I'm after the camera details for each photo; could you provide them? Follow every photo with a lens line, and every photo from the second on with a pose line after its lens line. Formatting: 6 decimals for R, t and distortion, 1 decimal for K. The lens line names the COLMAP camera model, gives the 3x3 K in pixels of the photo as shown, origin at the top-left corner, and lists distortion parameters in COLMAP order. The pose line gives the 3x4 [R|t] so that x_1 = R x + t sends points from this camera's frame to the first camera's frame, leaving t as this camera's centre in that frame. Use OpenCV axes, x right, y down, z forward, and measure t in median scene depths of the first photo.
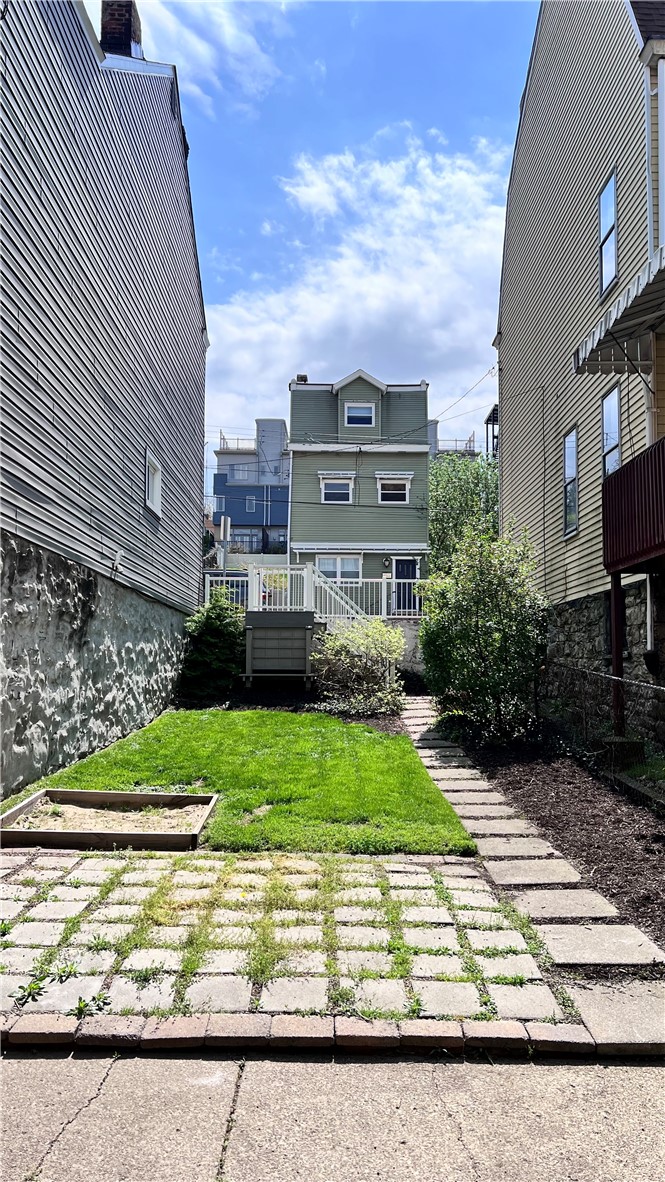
lens RADIAL K [[885.5, 0, 331.7], [0, 885.5, 591.8], [0, 0, 1]] dist [0.001186, 0.000077]
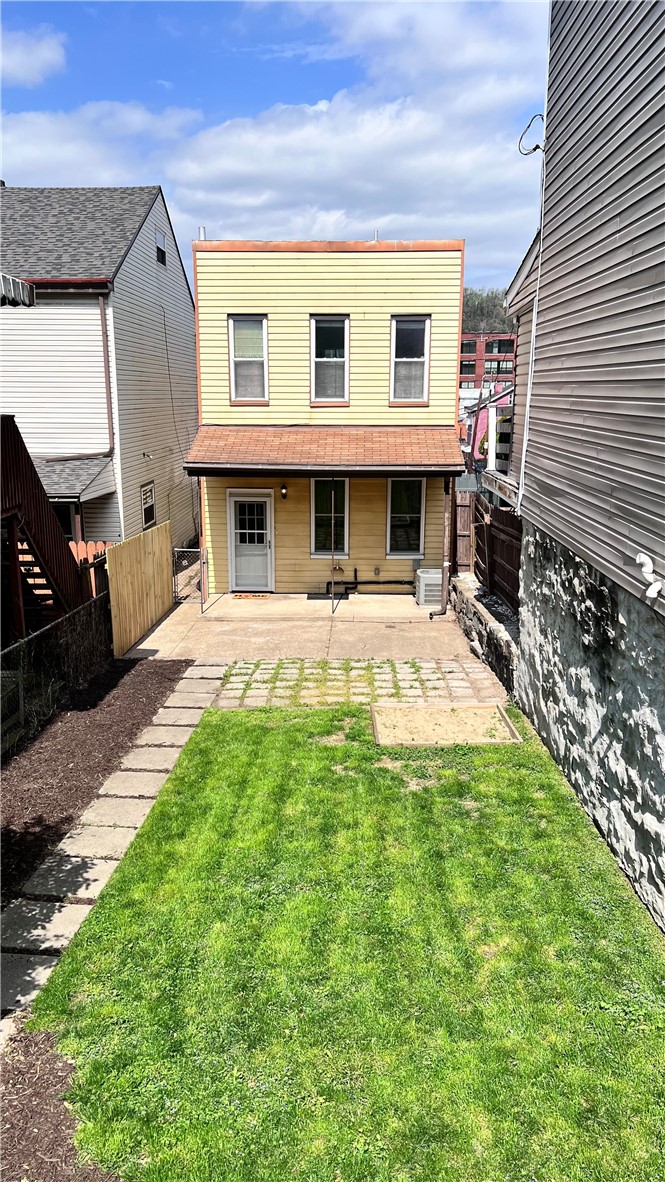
lens RADIAL K [[885.5, 0, 331.9], [0, 885.5, 592.6], [0, 0, 1]] dist [0.001186, 0.000077]
pose [[-0.999704, -0.008743, 0.022717, -0.083329], [-0.005757, 0.991715, 0.128330, -0.114716], [-0.023650, 0.128161, -0.991471, 1.942500]]
